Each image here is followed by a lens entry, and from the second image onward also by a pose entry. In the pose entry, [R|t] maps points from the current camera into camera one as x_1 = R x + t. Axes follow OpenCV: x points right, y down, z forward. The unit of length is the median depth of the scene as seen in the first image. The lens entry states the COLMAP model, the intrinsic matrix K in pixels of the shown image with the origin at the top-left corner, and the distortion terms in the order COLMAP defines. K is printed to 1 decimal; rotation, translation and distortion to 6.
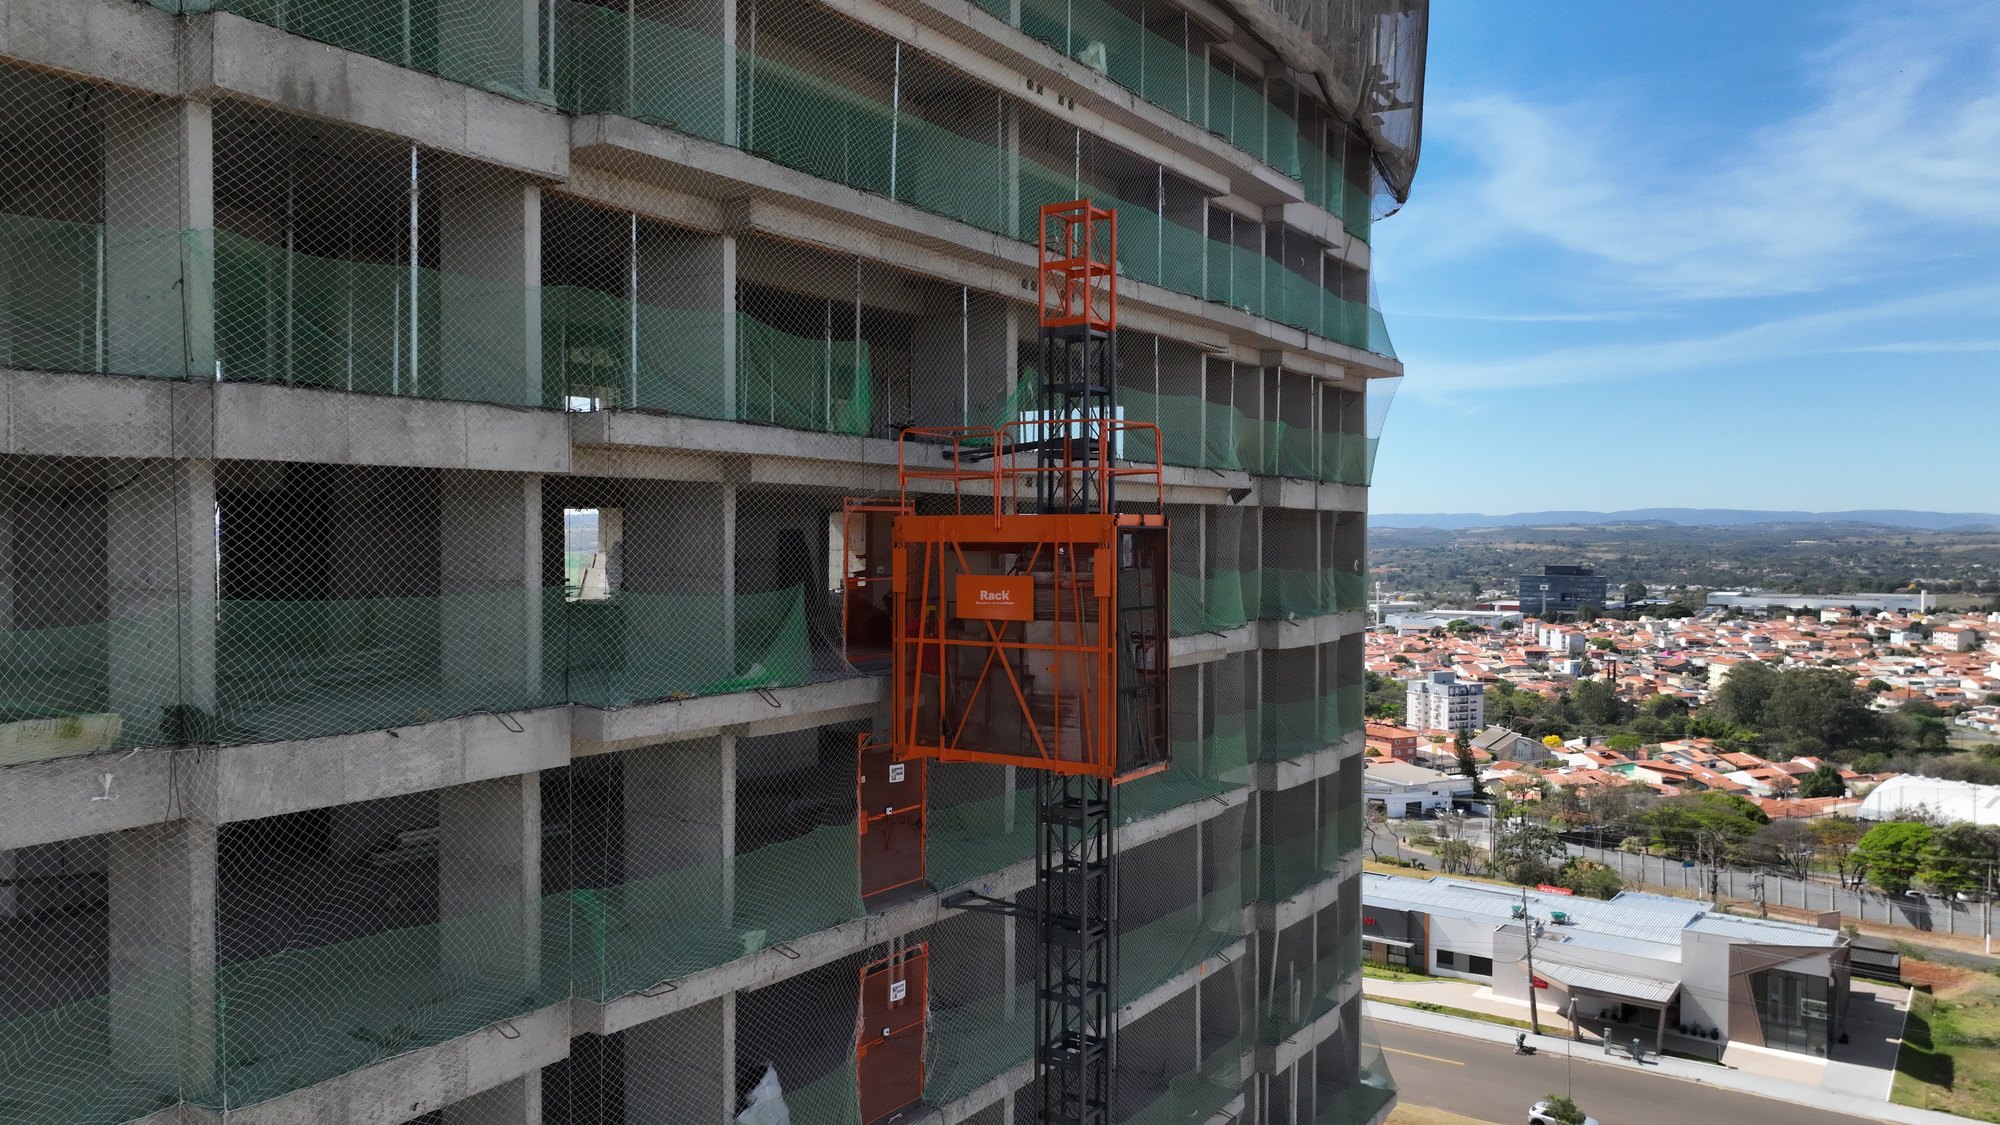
lens RADIAL K [[1462.5, 0, 1001.7], [0, 1462.5, 560.4], [0, 0, 1]] dist [0.004174, 0.002242]
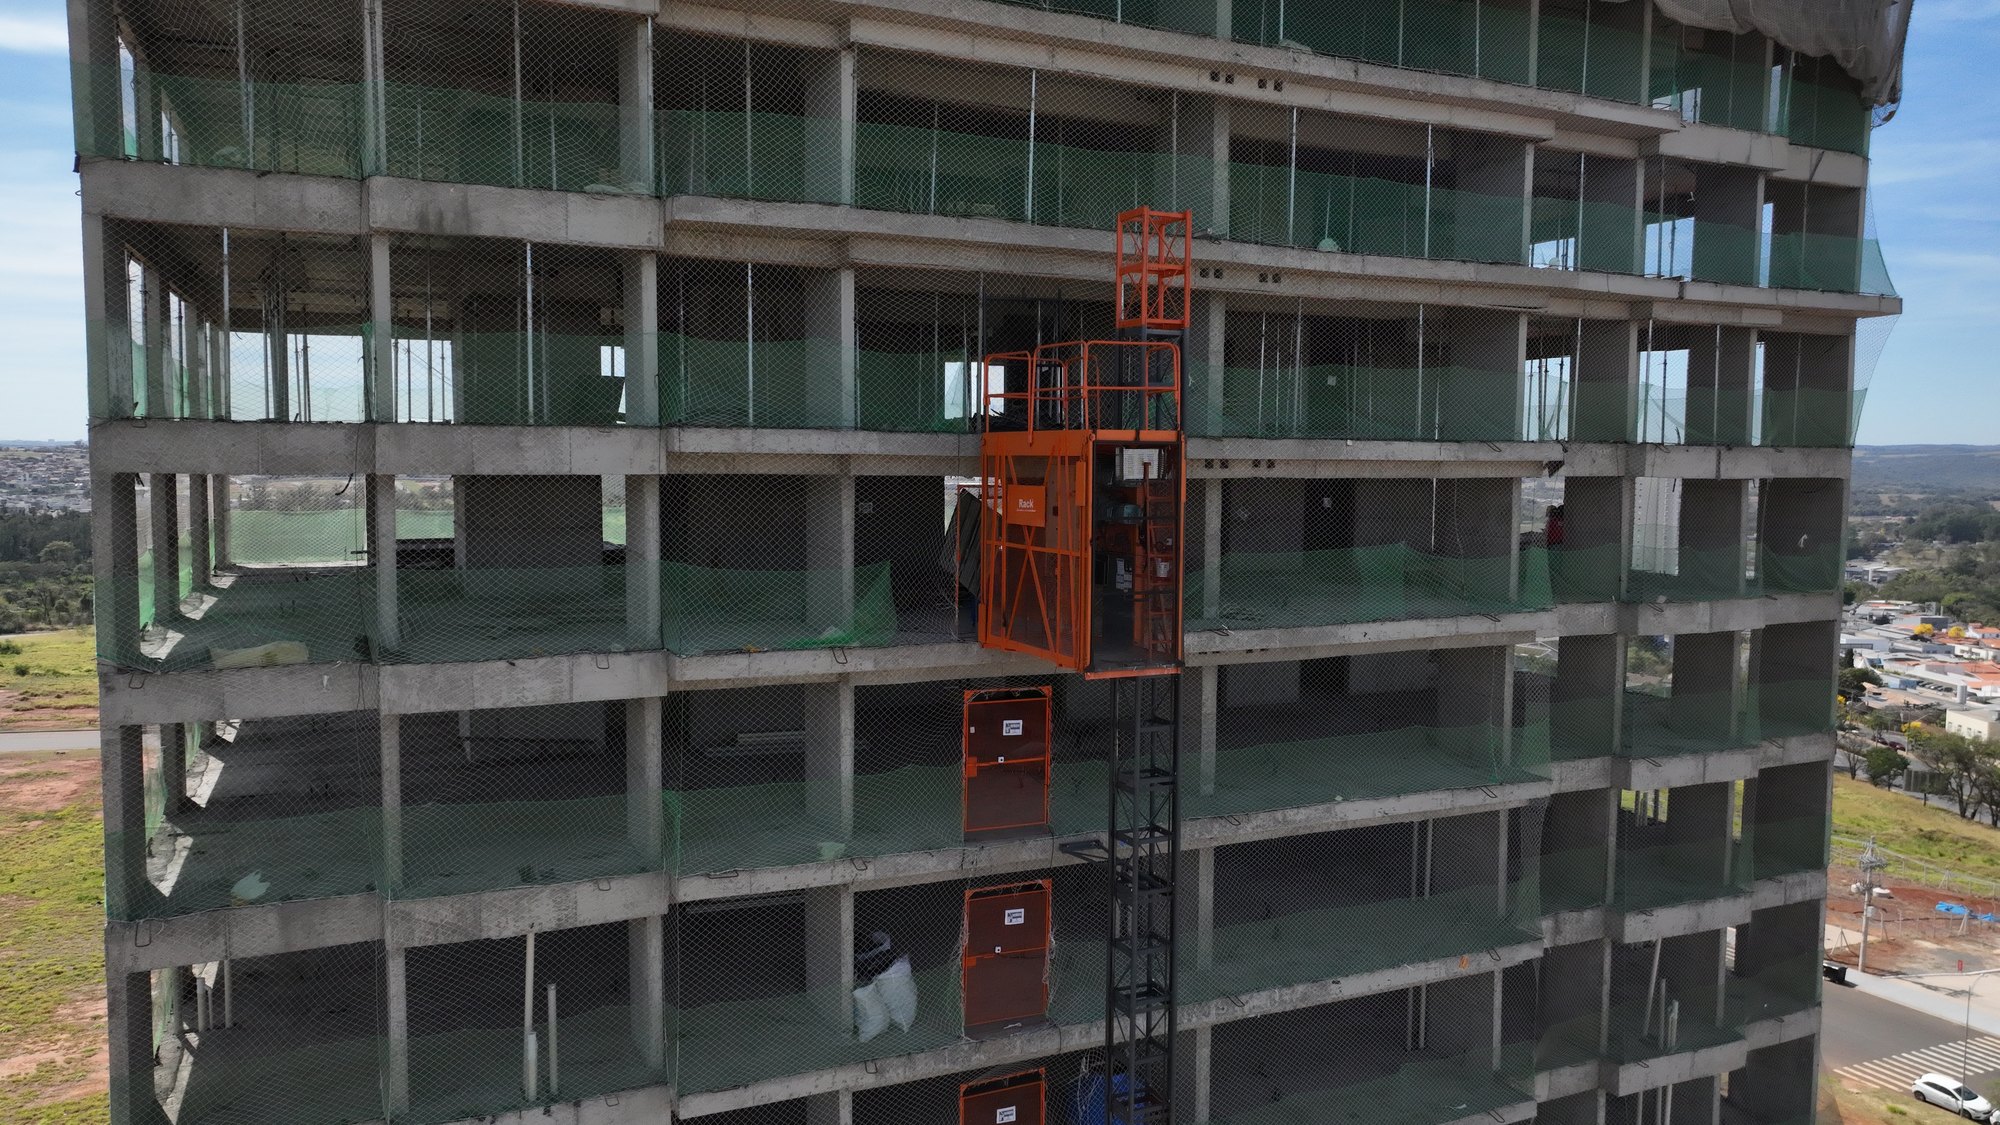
lens RADIAL K [[1462.5, 0, 995.3], [0, 1462.5, 560.3], [0, 0, 1]] dist [0.004174, 0.002242]
pose [[0.843119, 0.042666, -0.536031, 0.586978], [-0.014074, 0.998257, 0.057320, -0.055449], [0.537542, -0.040783, 0.842250, 0.047798]]
